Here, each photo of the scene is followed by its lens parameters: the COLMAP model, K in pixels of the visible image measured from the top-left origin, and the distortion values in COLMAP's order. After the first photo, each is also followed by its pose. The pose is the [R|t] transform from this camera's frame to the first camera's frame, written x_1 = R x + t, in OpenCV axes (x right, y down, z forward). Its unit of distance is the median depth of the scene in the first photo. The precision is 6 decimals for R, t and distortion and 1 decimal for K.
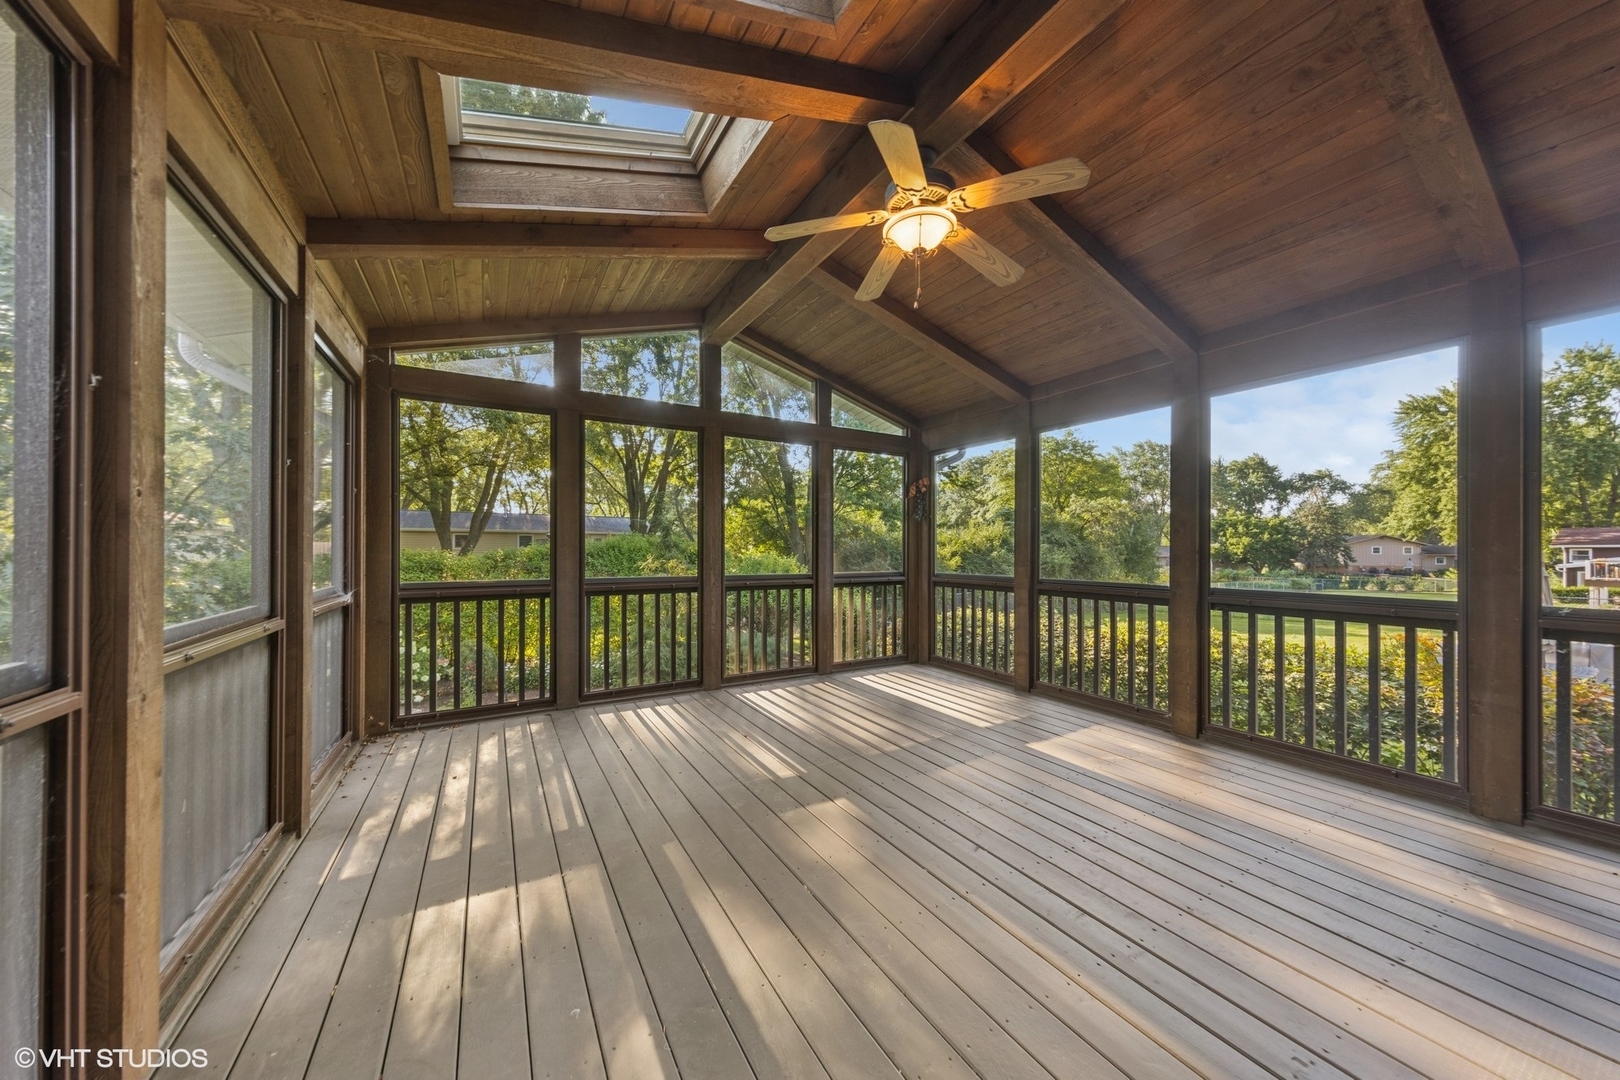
lens RADIAL K [[548.6, 0, 817.1], [0, 548.6, 549.4], [0, 0, 1]] dist [0.002864, 0.000004]
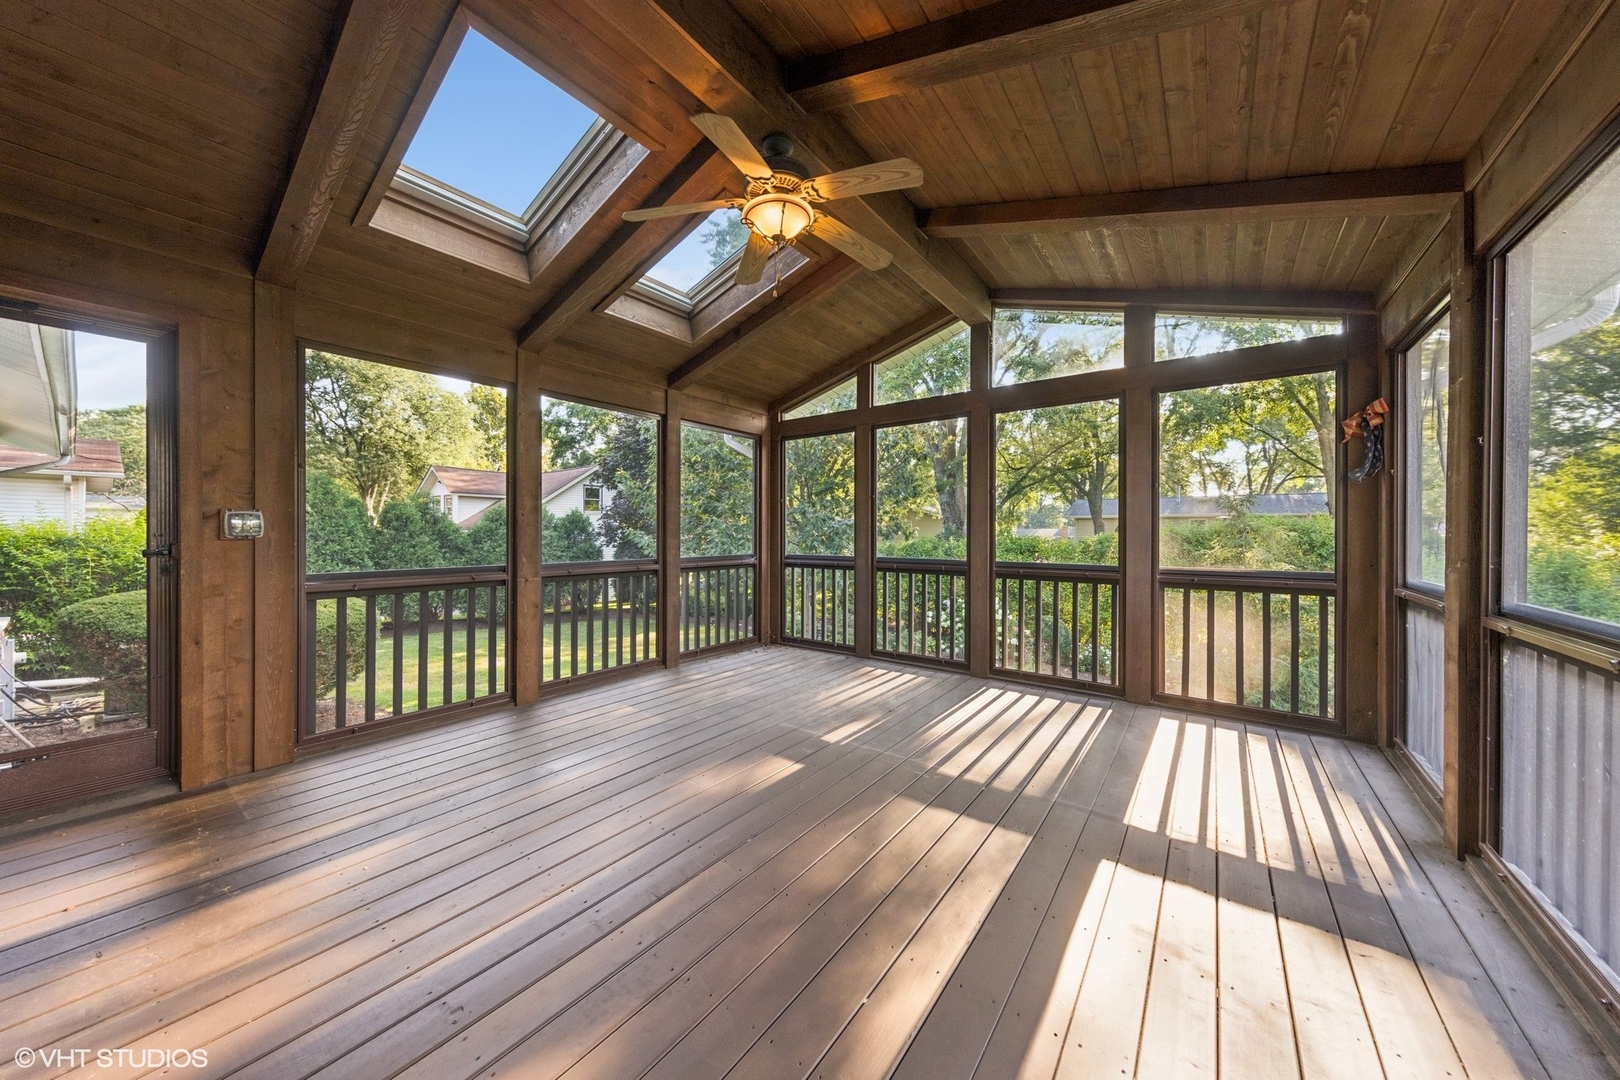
lens RADIAL K [[548.6, 0, 815.0], [0, 548.6, 532.9], [0, 0, 1]] dist [0.002864, 0.000004]
pose [[0.386781, -0.003657, -0.922164, 0.514607], [-0.000348, 0.999991, -0.004112, 0.002148], [0.922171, 0.001911, 0.386777, 0.304695]]
